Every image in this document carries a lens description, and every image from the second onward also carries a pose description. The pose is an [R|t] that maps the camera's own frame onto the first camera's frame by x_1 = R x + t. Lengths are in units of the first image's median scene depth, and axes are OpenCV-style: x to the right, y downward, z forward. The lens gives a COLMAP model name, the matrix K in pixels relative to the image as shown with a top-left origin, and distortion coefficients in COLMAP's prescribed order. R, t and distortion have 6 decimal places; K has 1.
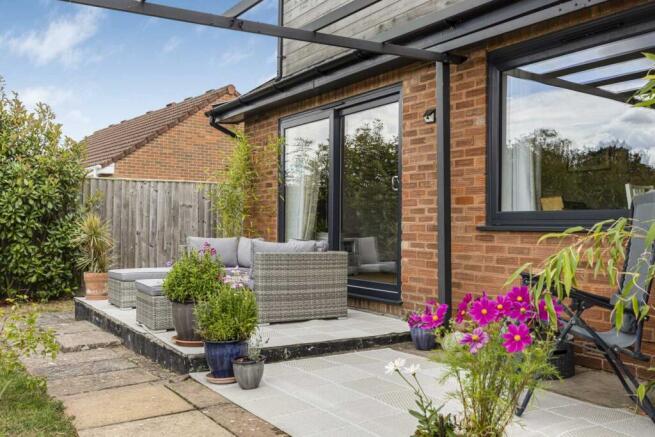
lens RADIAL K [[688.9, 0, 326.6], [0, 688.9, 237.0], [0, 0, 1]] dist [0.001210, 0.001167]
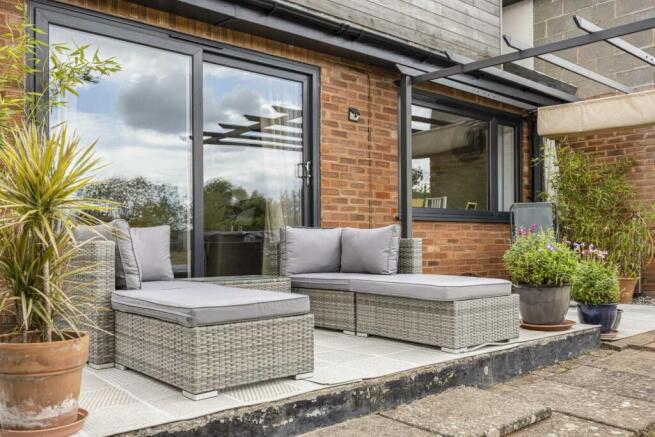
lens RADIAL K [[599.9, 0, 327.5], [0, 599.9, 218.5], [0, 0, 1]] dist [0.008994, 0.003544]
pose [[-0.207368, 0.013784, 0.978166, -0.760050], [0.007524, 0.999894, -0.012495, 0.000584], [-0.978234, 0.004769, -0.207450, 1.221651]]
